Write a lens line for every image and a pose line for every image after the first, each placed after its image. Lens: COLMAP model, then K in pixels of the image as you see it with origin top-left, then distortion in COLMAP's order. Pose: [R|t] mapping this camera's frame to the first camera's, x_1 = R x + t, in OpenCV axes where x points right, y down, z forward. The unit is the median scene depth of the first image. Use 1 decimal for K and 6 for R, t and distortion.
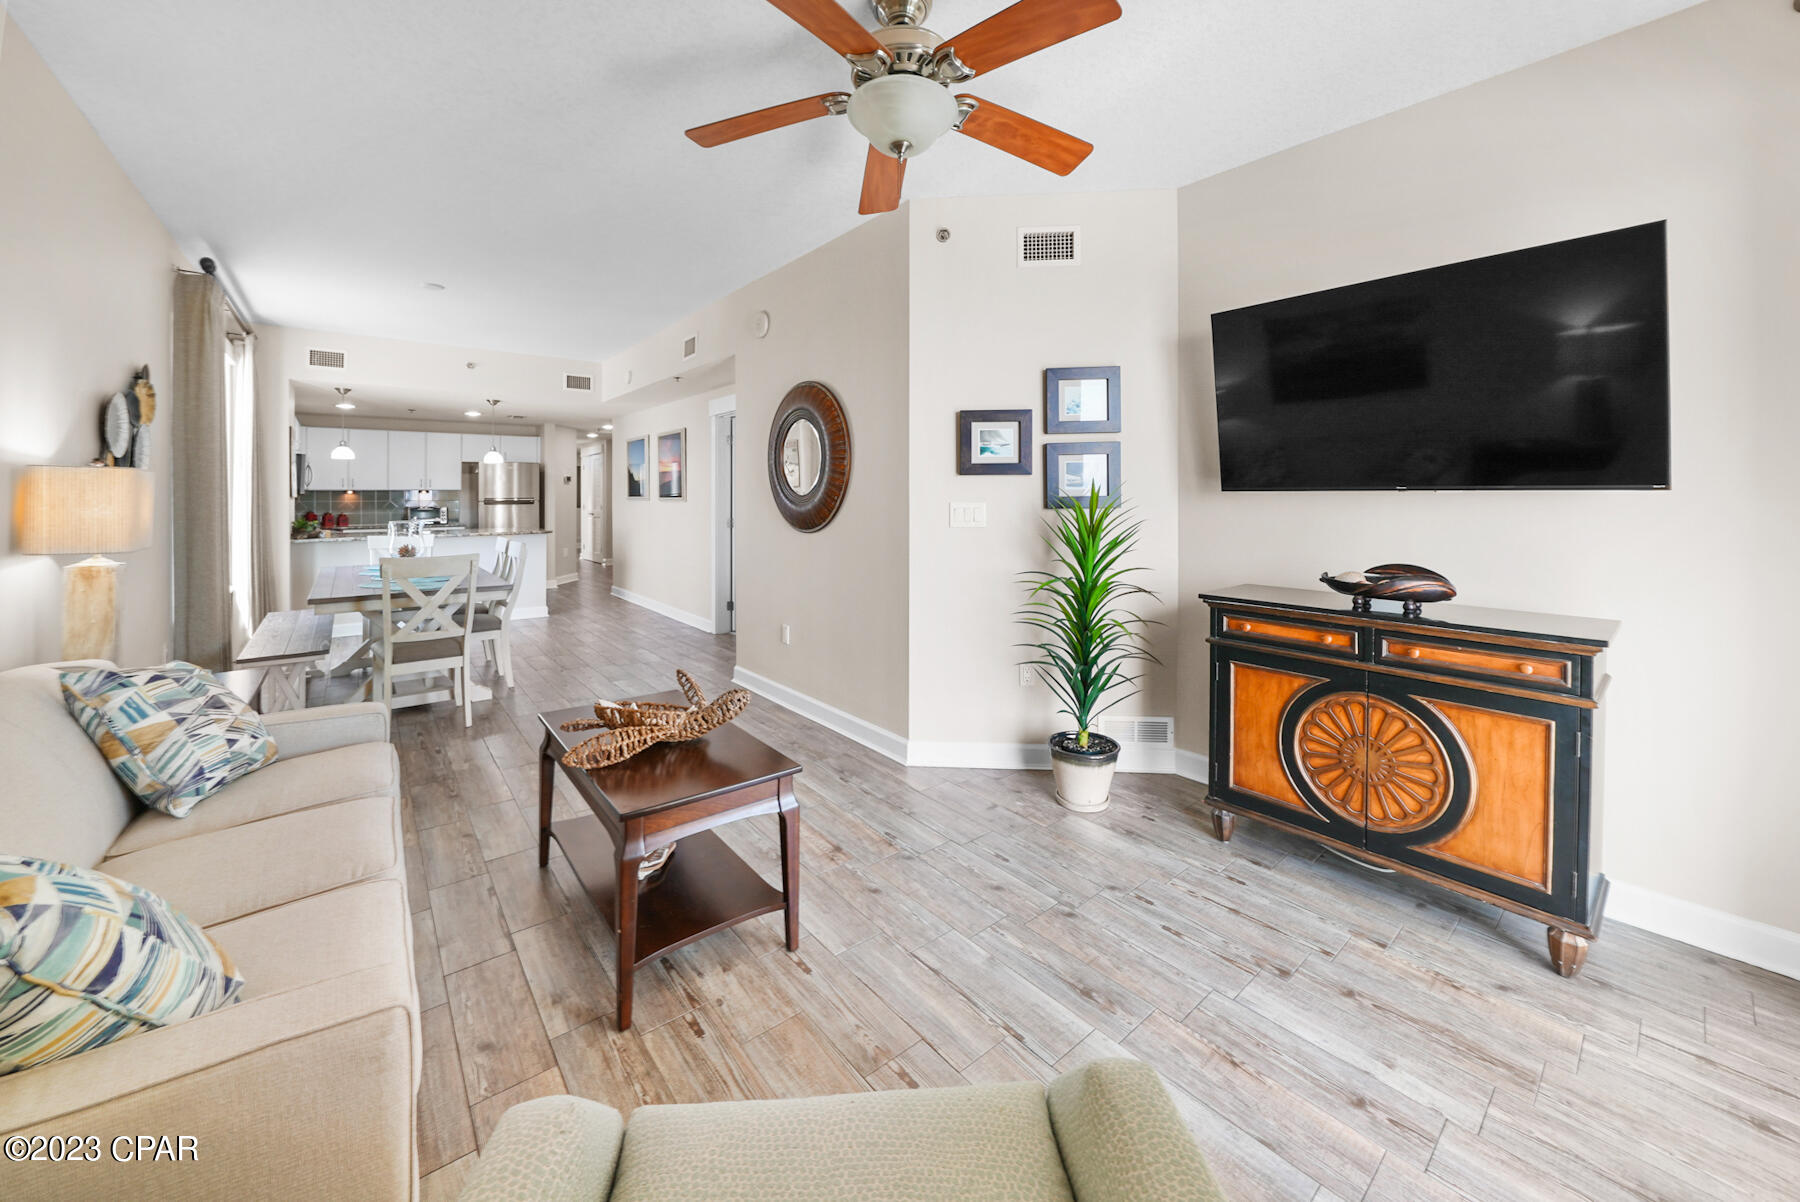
lens RADIAL K [[665.7, 0, 897.4], [0, 665.7, 503.1], [0, 0, 1]] dist [-0.020026, 0.000131]
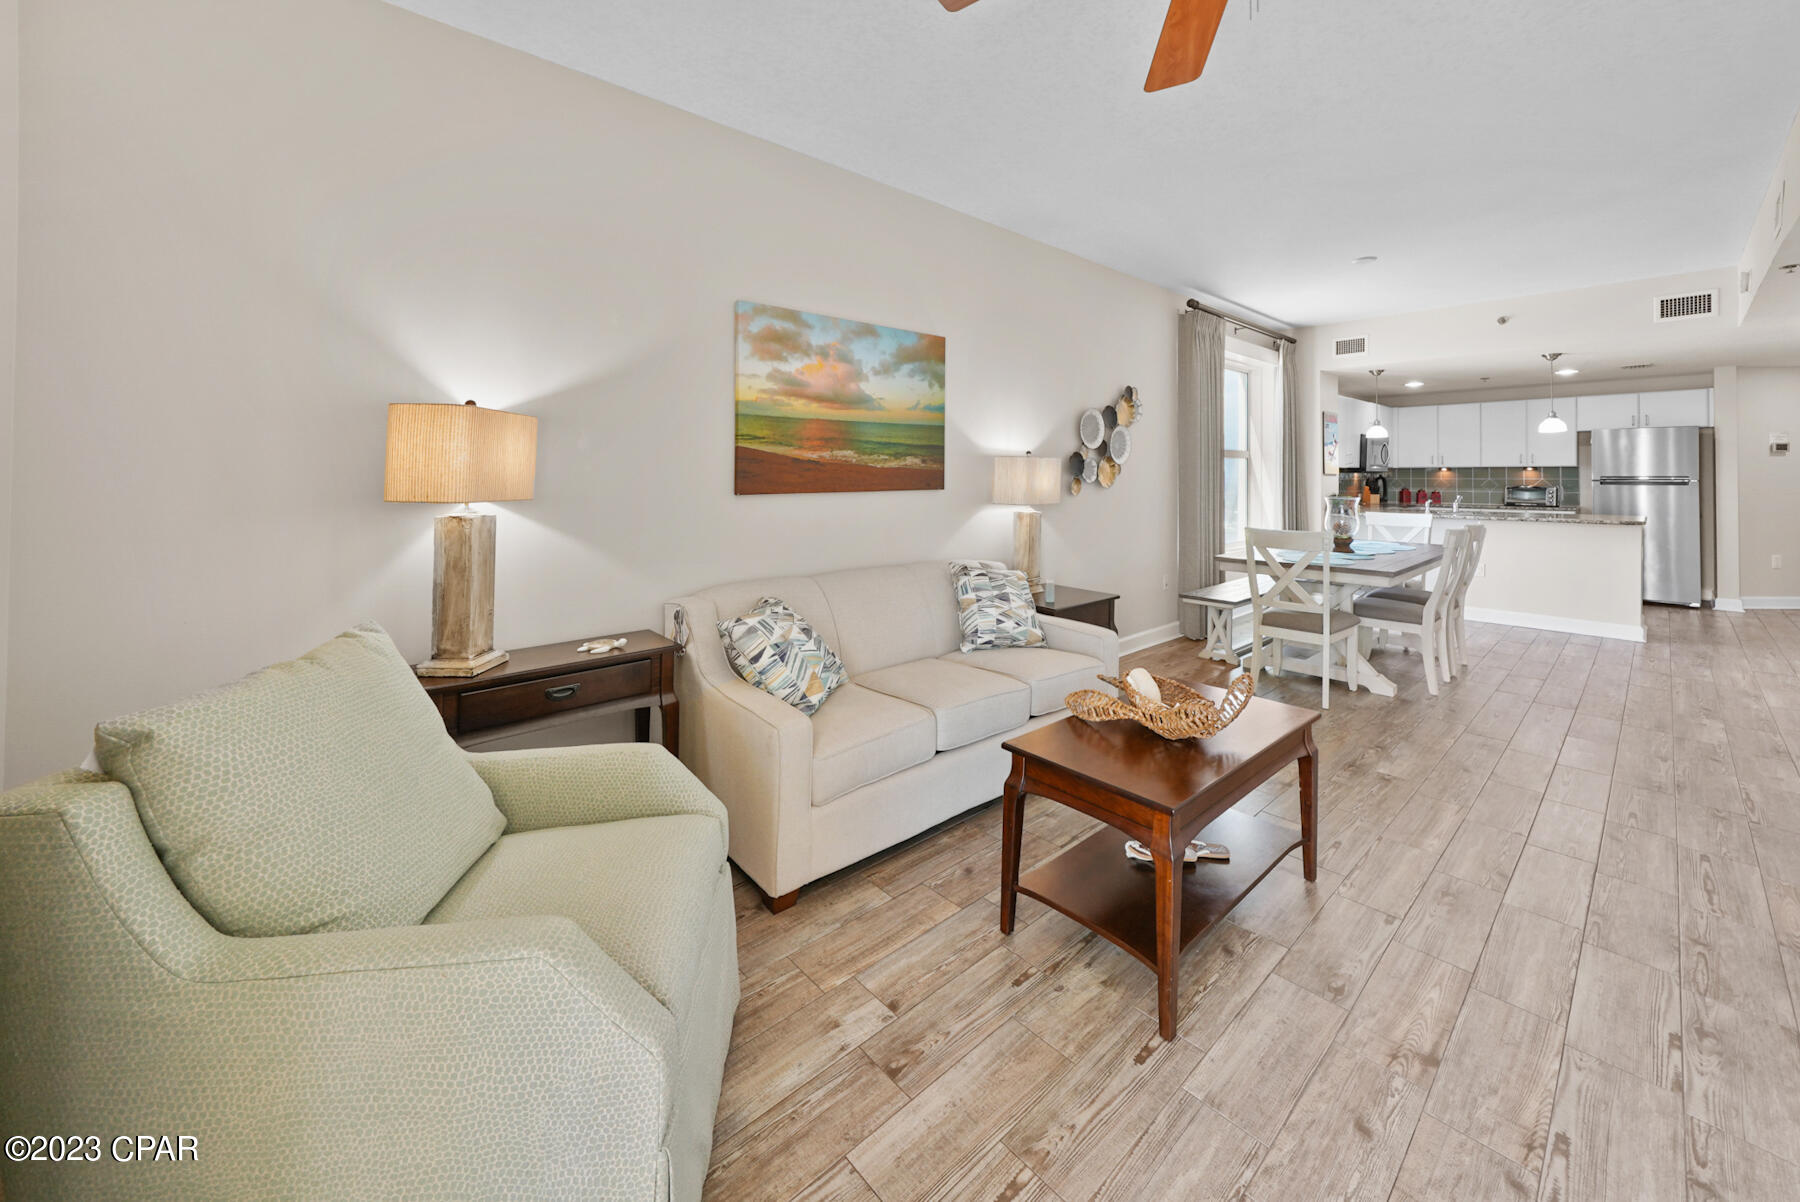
lens RADIAL K [[683.8, 0, 898.3], [0, 683.8, 462.4], [0, 0, 1]] dist [0.000425, 0.000102]
pose [[0.043260, -0.018438, -0.998894, 0.647983], [-0.010399, 0.999767, -0.018904, 0.000498], [0.999010, 0.011205, 0.043058, 0.614787]]
